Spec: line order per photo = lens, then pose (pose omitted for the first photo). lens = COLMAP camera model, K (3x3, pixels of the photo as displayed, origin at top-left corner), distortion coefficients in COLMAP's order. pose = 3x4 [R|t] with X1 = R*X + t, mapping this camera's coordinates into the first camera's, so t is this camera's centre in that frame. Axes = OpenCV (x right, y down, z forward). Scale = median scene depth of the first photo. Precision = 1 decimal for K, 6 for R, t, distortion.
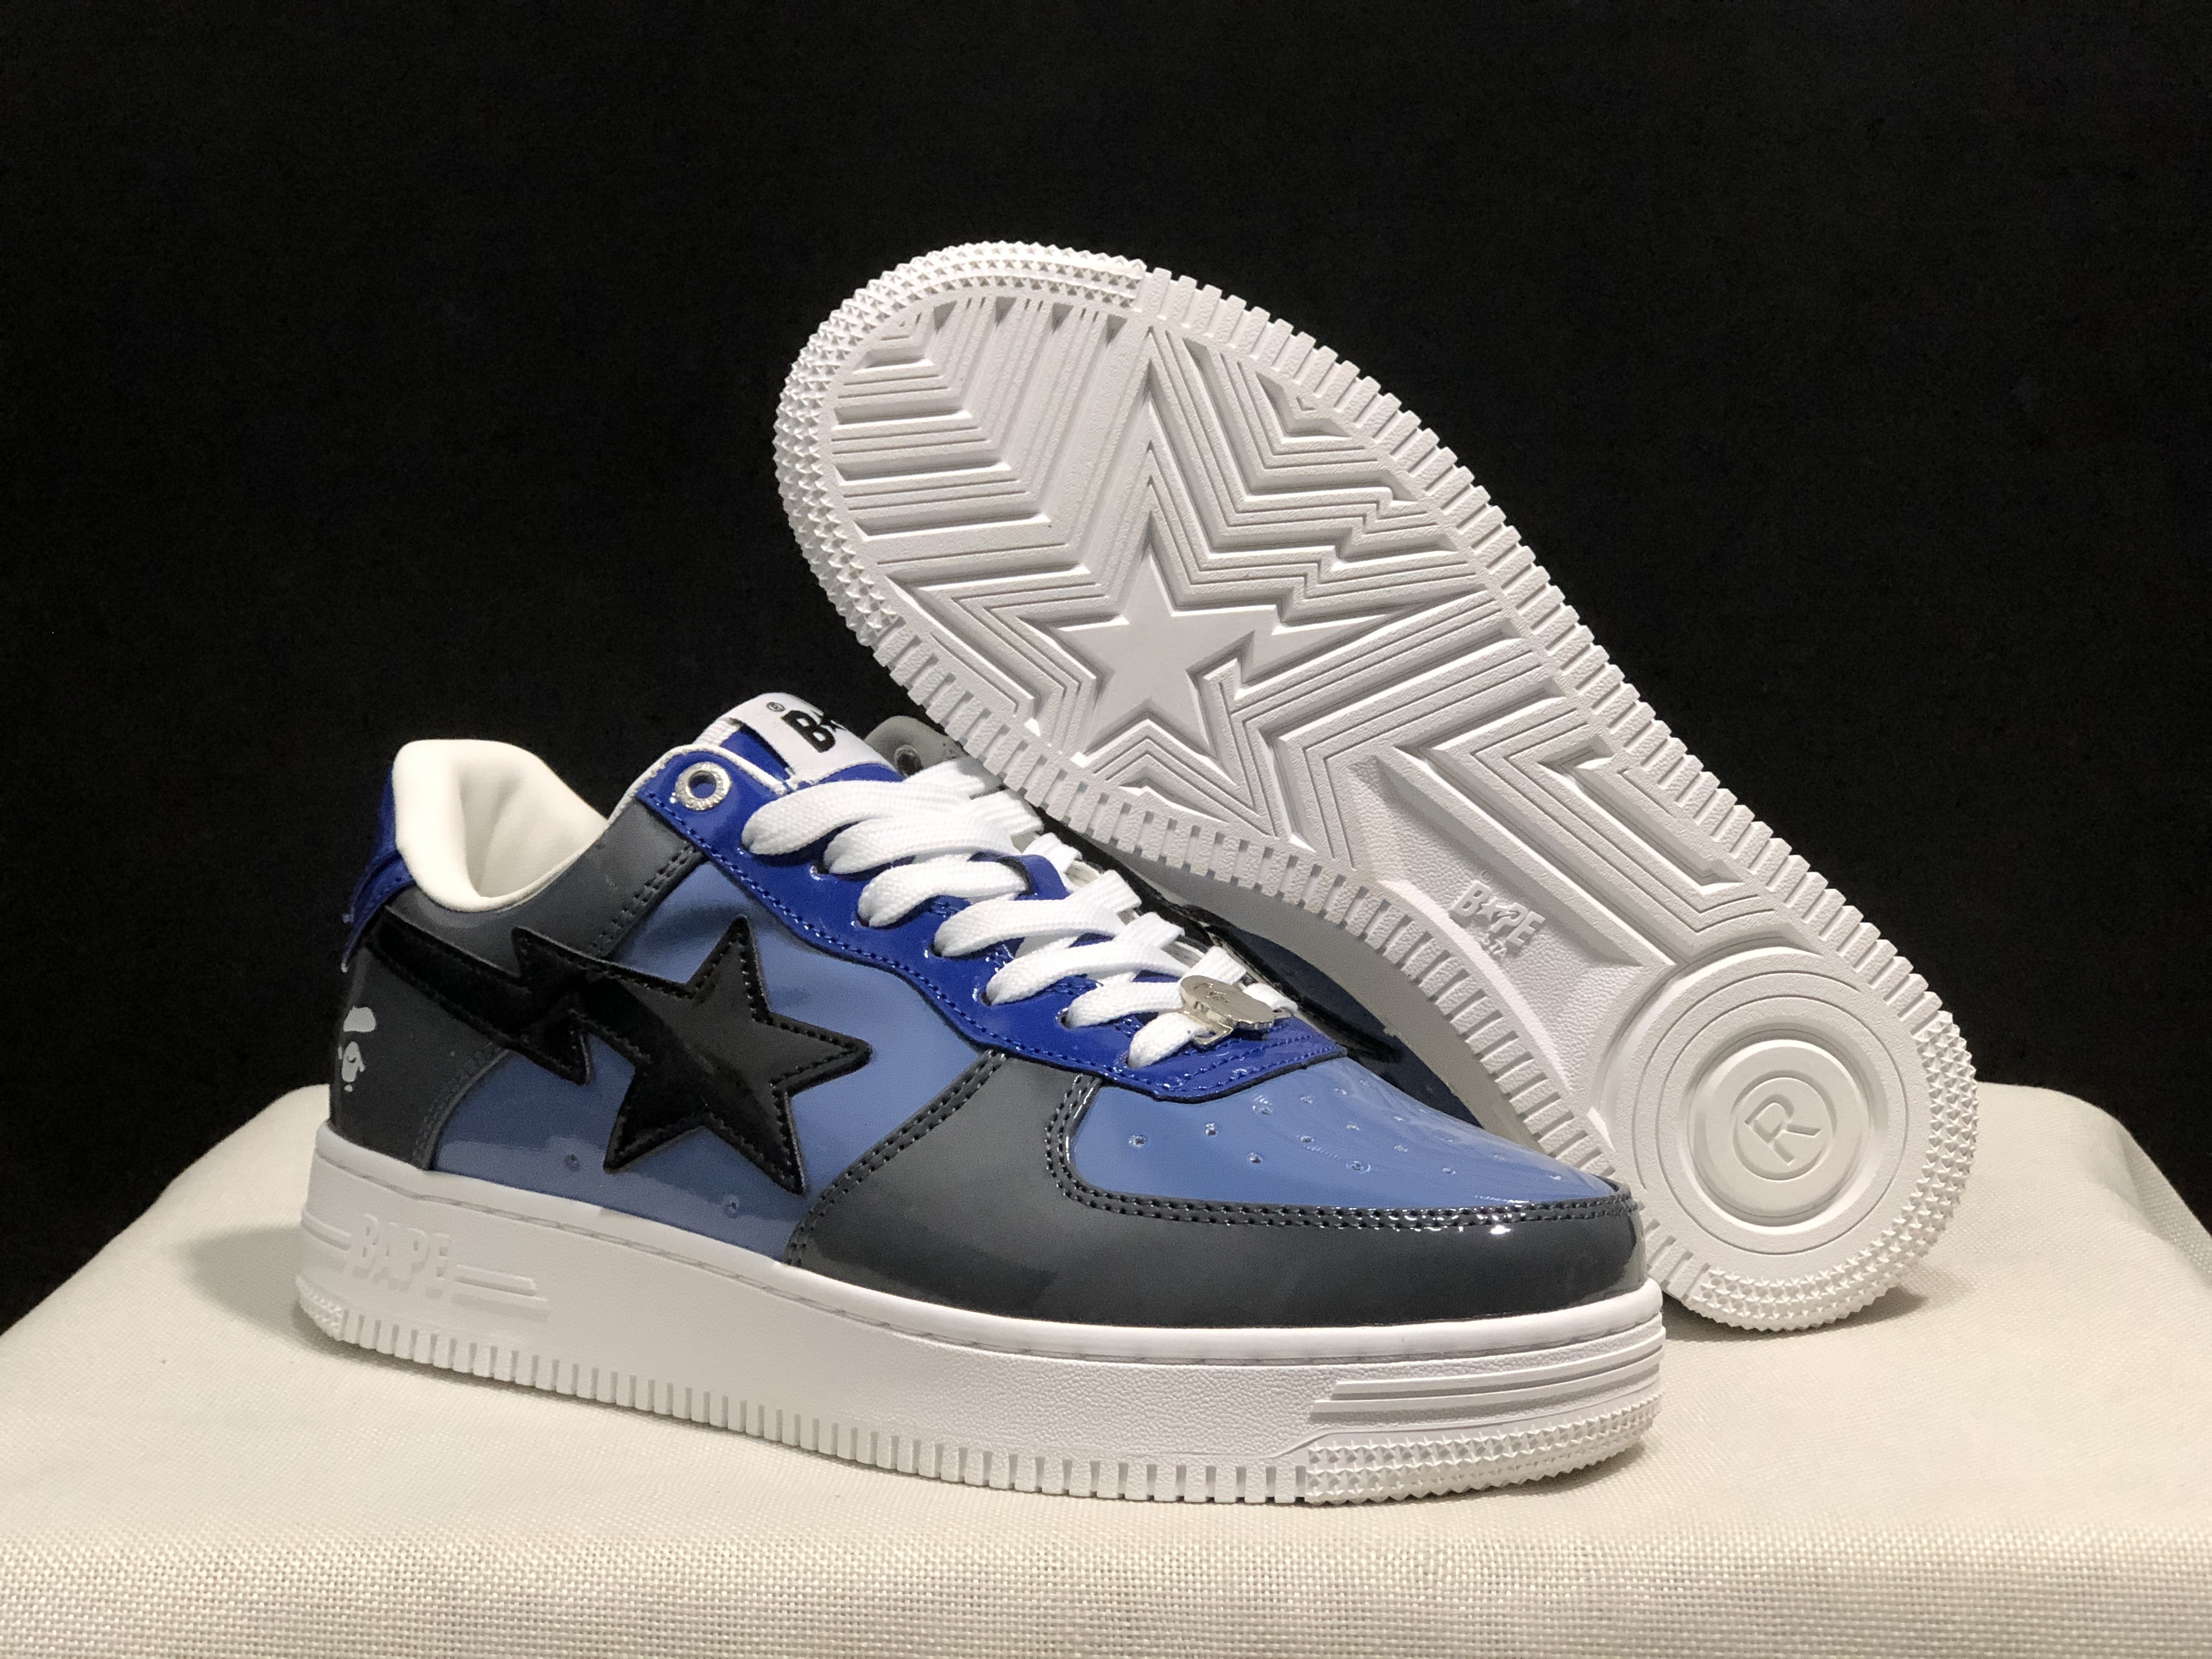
lens RADIAL K [[3699.9, 0, 1107.6], [0, 3699.9, 844.6], [0, 0, 1]] dist [0.151454, 0.000000]
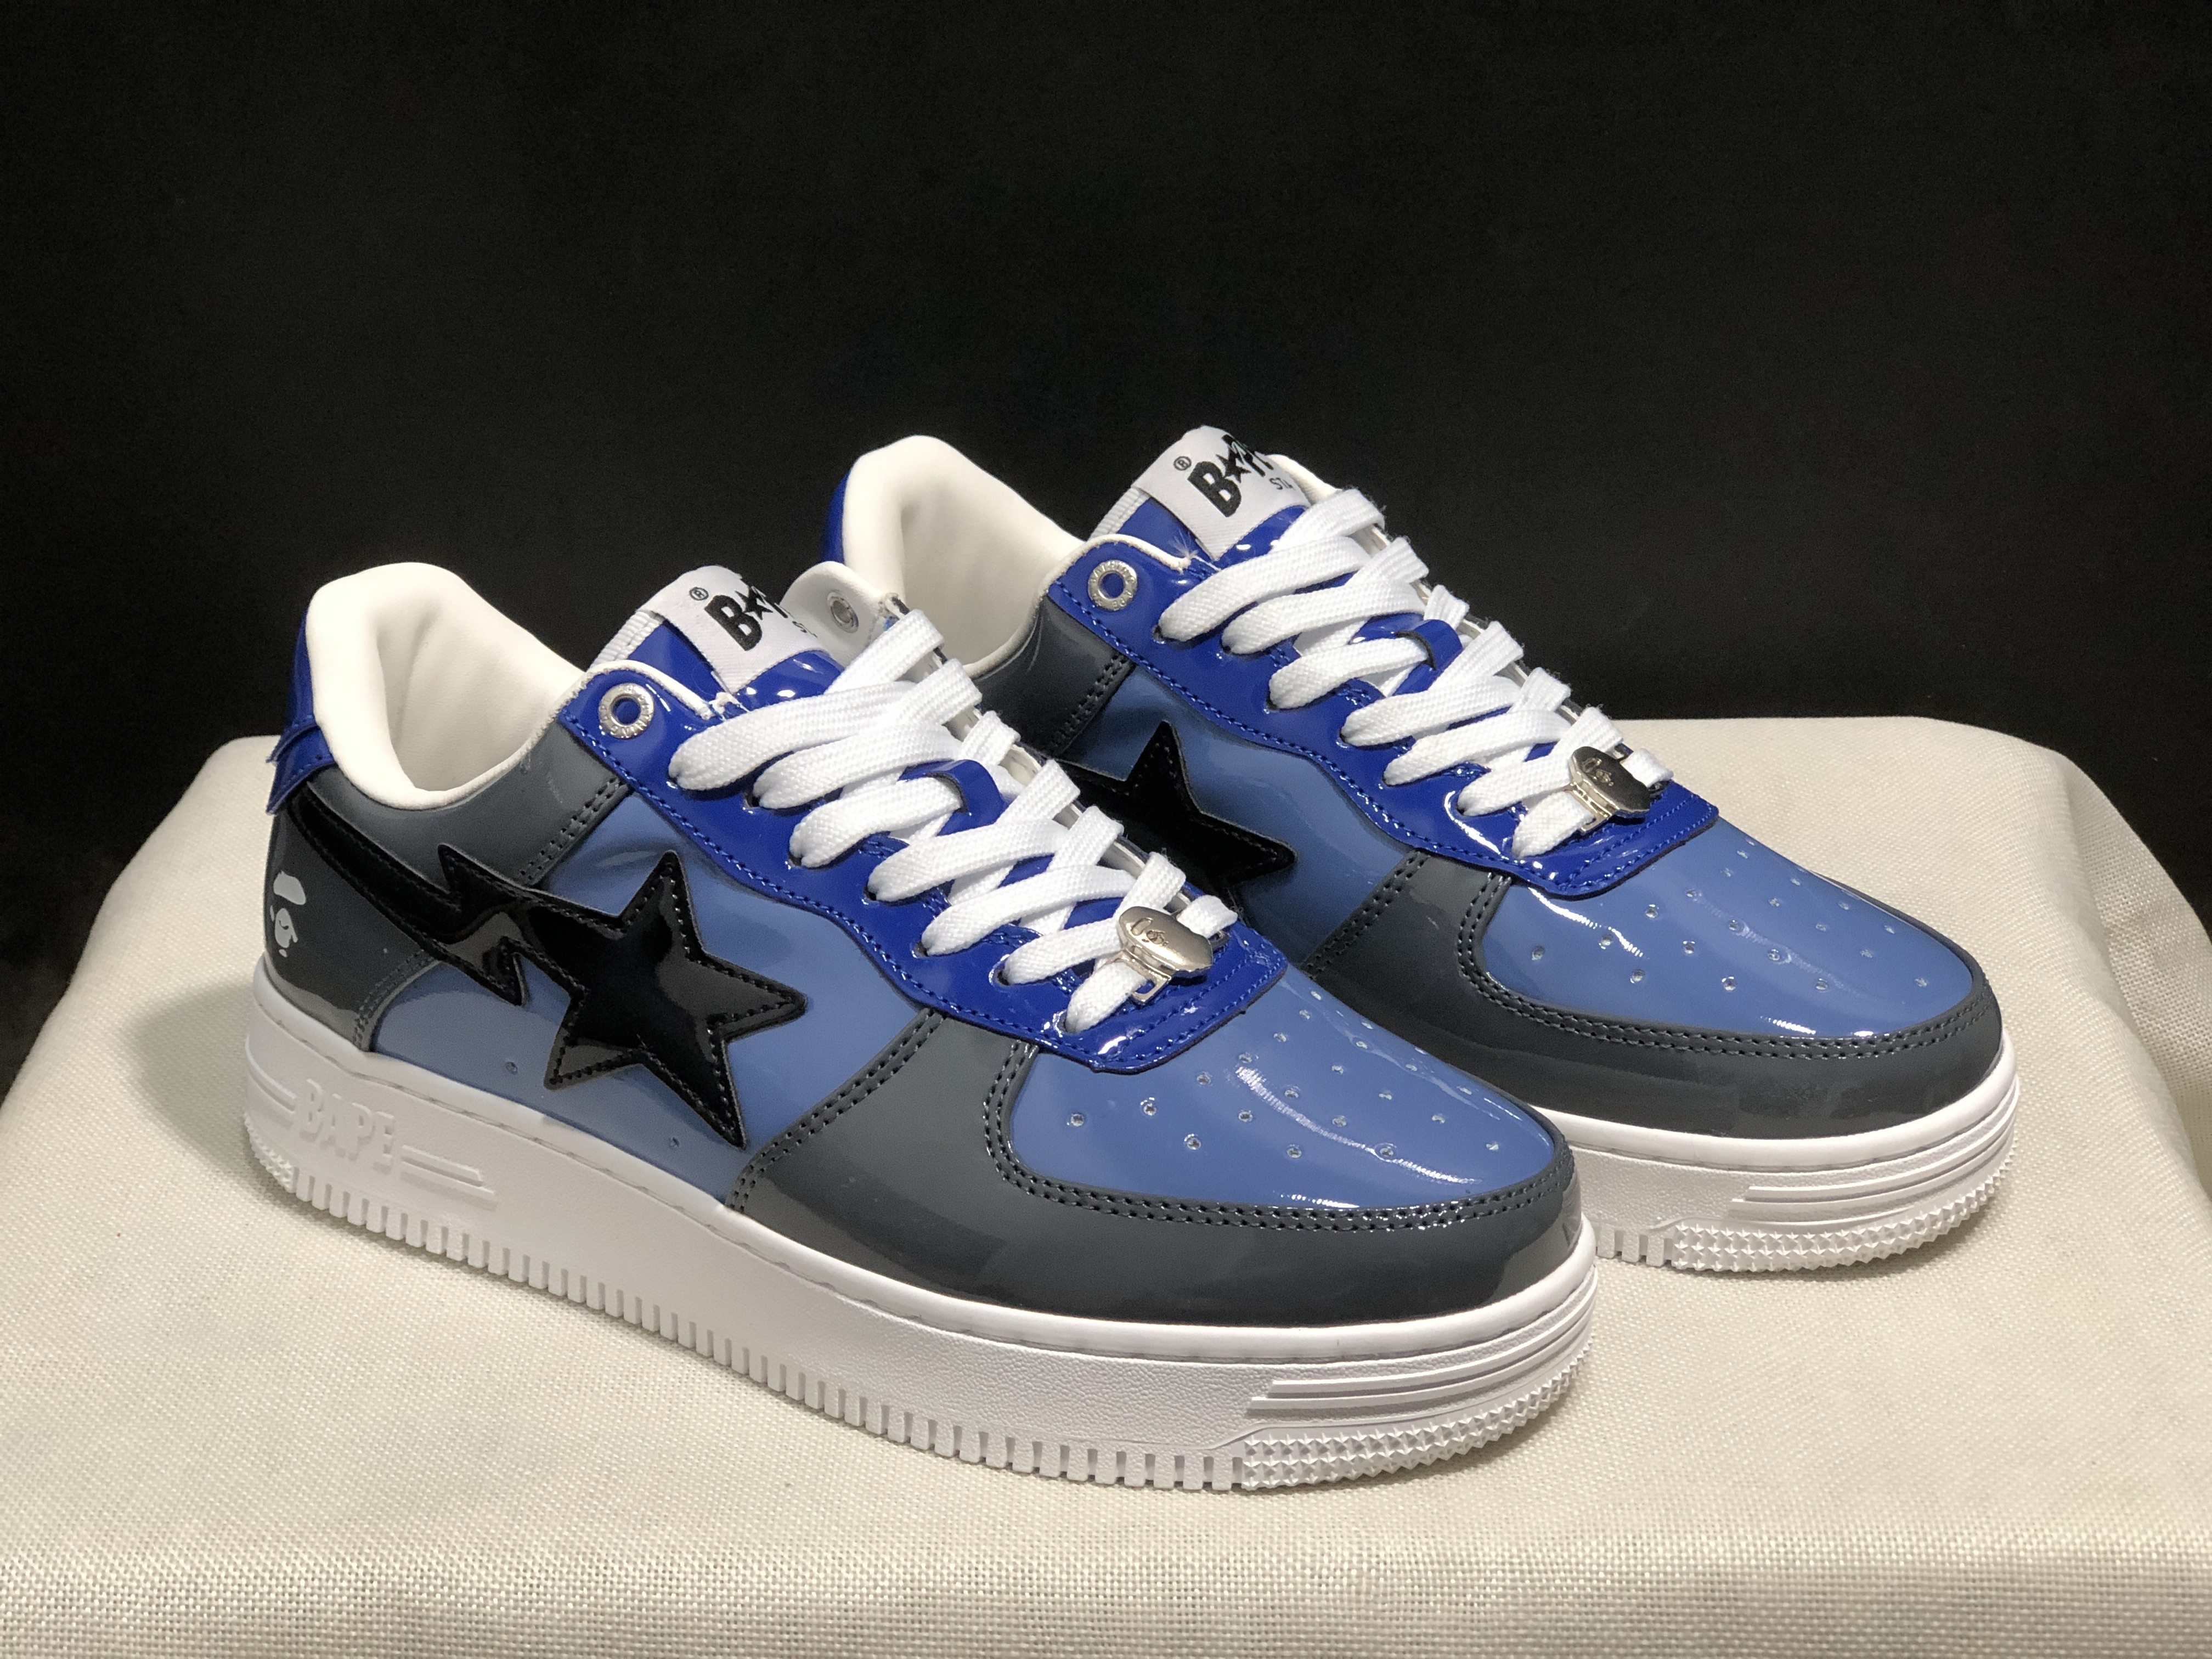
lens RADIAL K [[3699.9, 0, 1096.2], [0, 3699.9, 824.2], [0, 0, 1]] dist [0.151454, 0.000000]
pose [[0.999920, -0.011048, 0.006077, 0.007848], [0.009021, 0.963545, 0.267395, -0.250000], [-0.008810, -0.267319, 0.963568, 0.054283]]
